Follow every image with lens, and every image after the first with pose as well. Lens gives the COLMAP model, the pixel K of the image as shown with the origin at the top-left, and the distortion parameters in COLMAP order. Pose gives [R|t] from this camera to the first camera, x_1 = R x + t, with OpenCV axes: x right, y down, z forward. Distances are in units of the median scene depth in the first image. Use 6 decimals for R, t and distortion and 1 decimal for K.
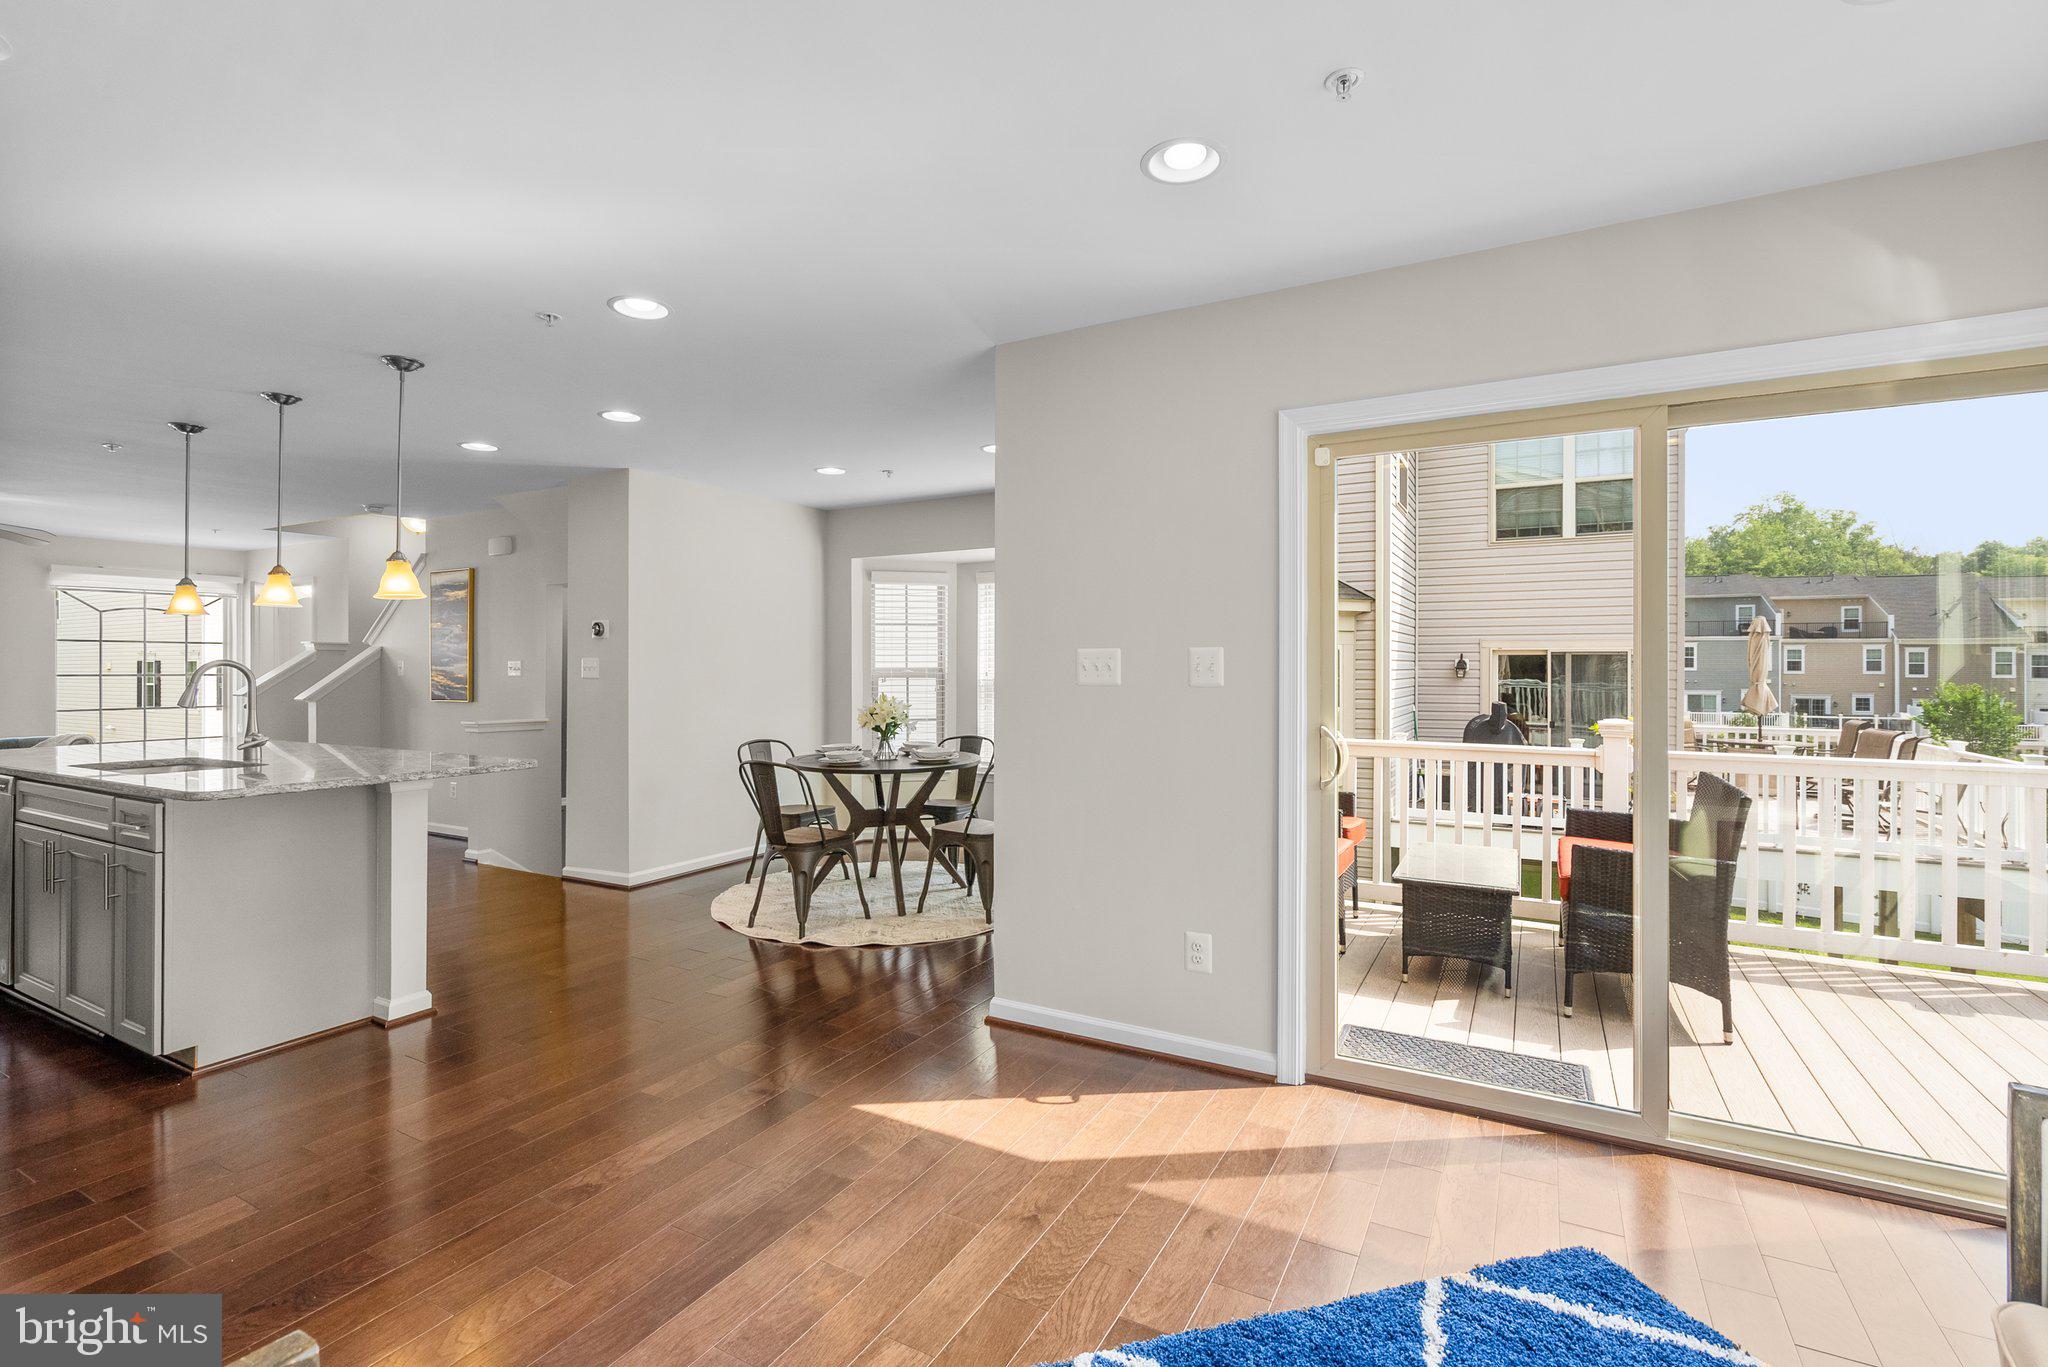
lens RADIAL K [[941.2, 0, 1022.5], [0, 941.2, 668.1], [0, 0, 1]] dist [-0.000223, 0.000871]
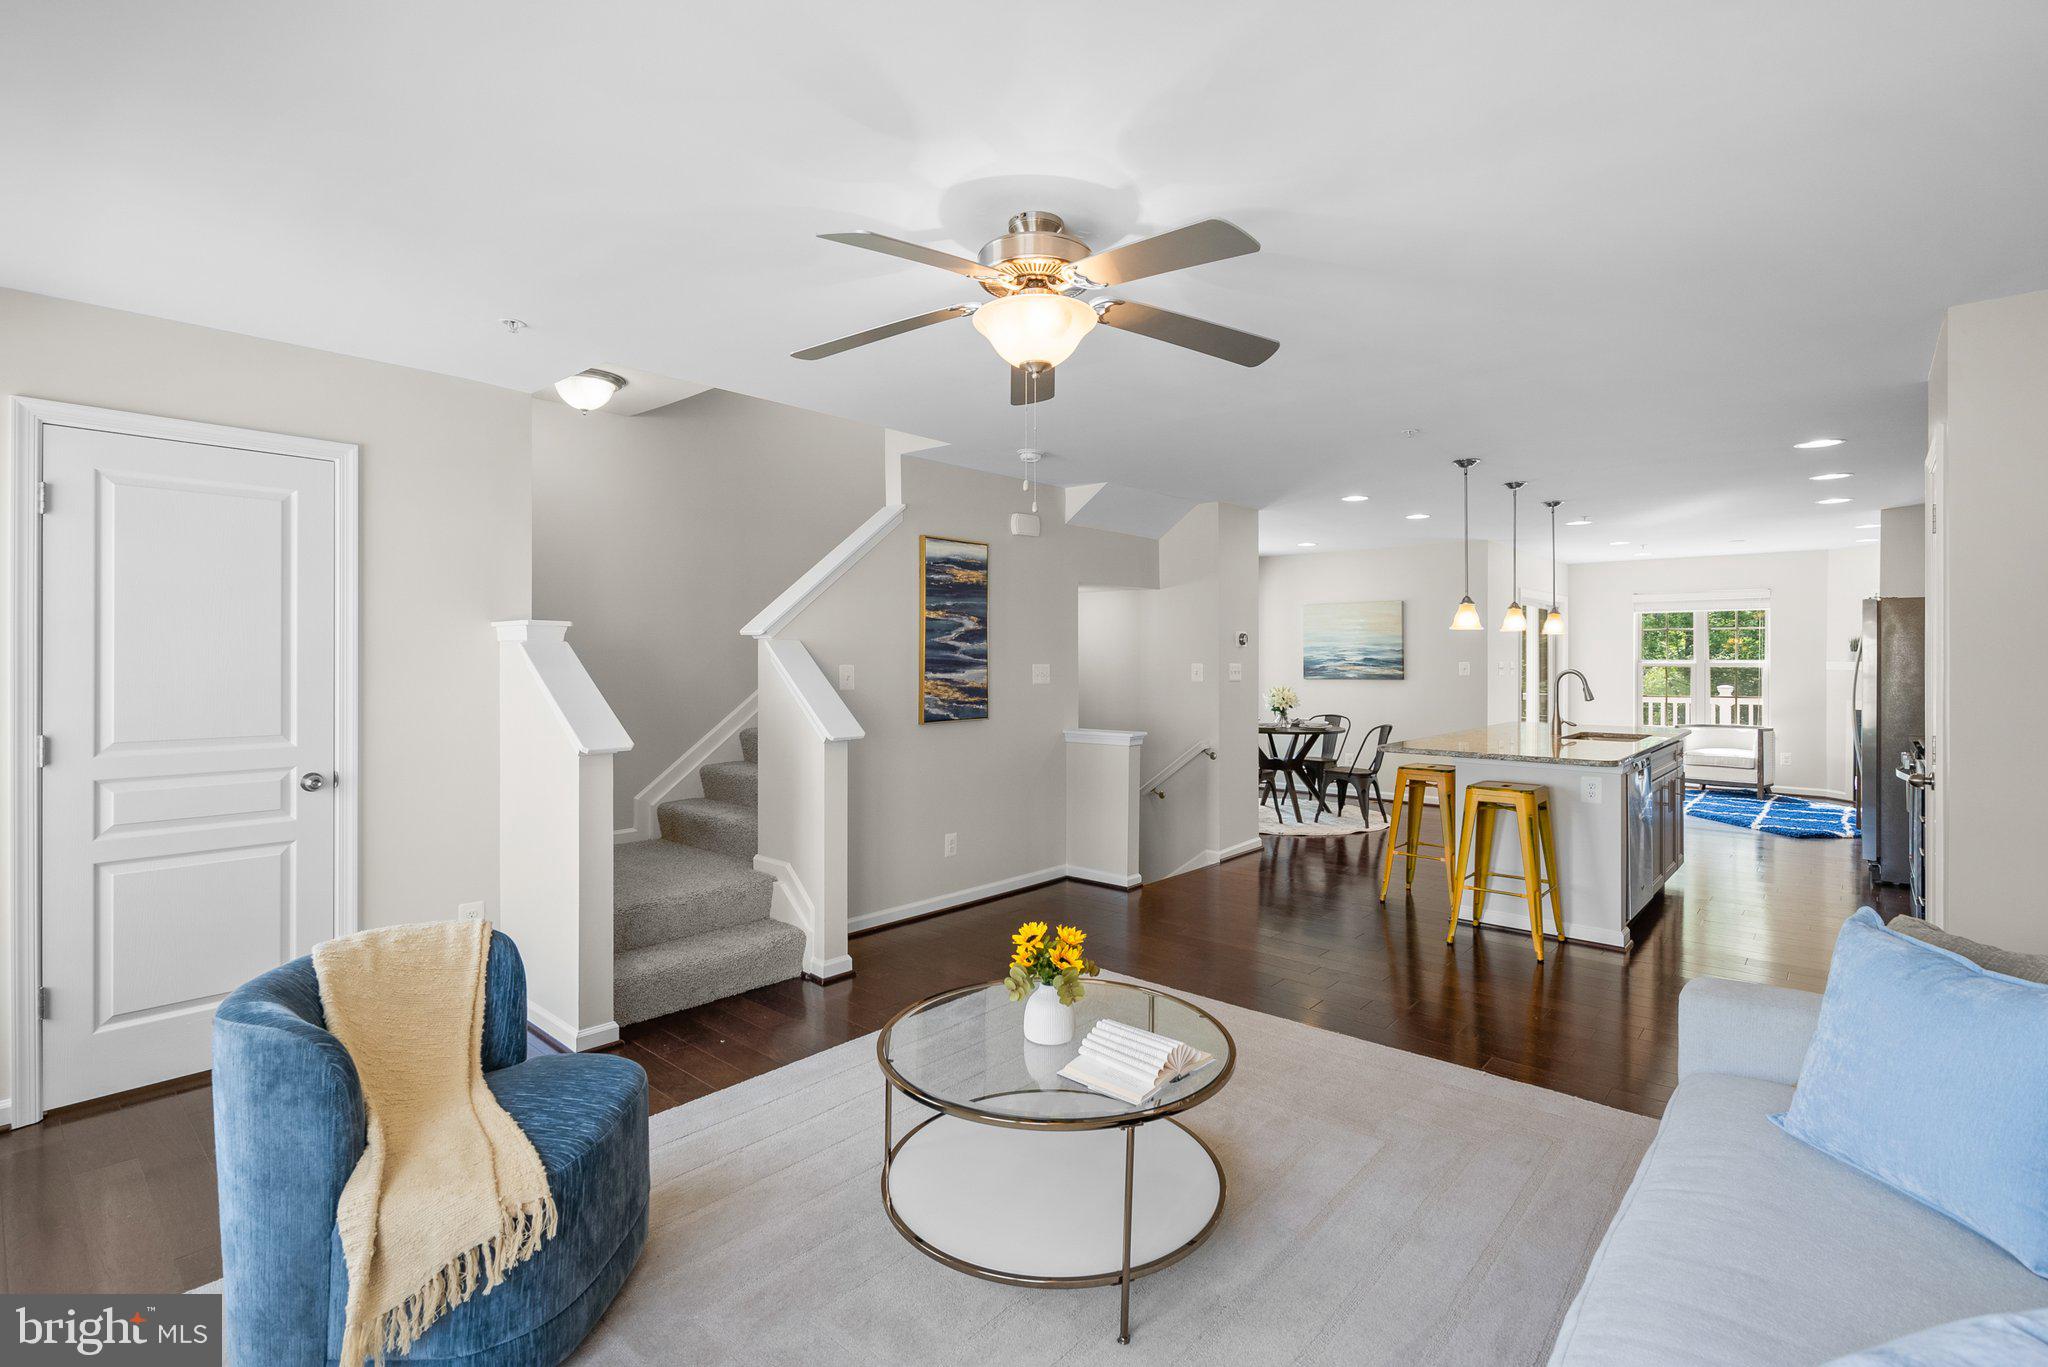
lens RADIAL K [[949.6, 0, 1033.4], [0, 949.6, 659.3], [0, 0, 1]] dist [-0.001055, 0.000842]
pose [[0.208500, -0.000201, 0.978022, -1.688180], [-0.000167, 1.000000, 0.000242, -0.016235], [-0.978022, -0.000214, 0.208500, 1.018341]]
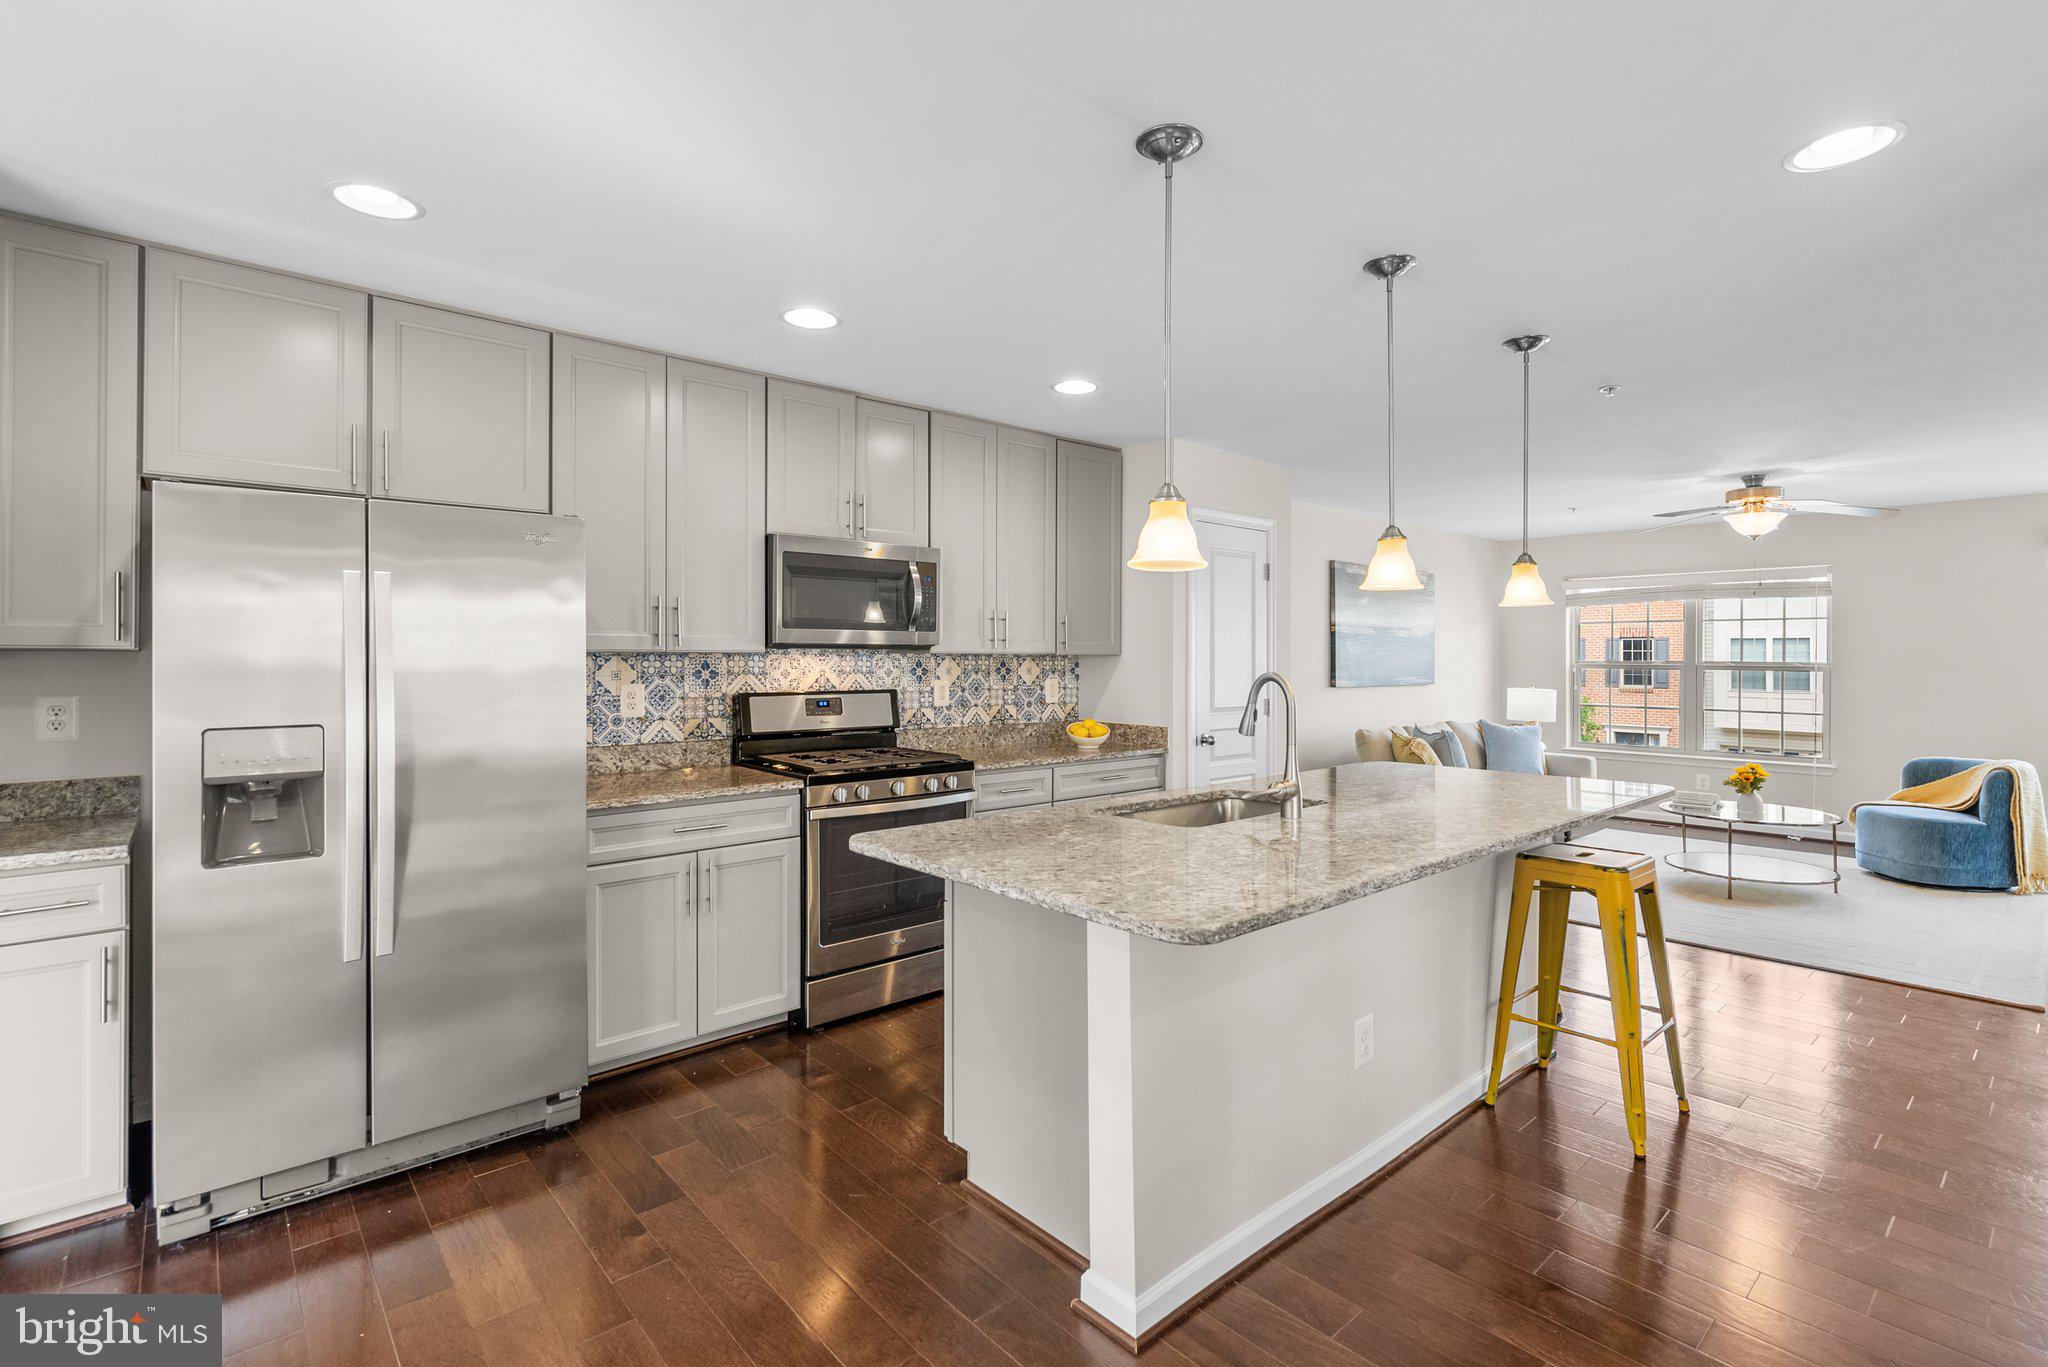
lens RADIAL K [[947.1, 0, 1024.1], [0, 947.1, 653.5], [0, 0, 1]] dist [-0.001618, 0.000238]
pose [[-0.334805, -0.005122, -0.942274, -0.066955], [-0.001913, 0.999987, -0.004756, -0.012730], [0.942286, 0.000211, -0.334810, 0.707121]]
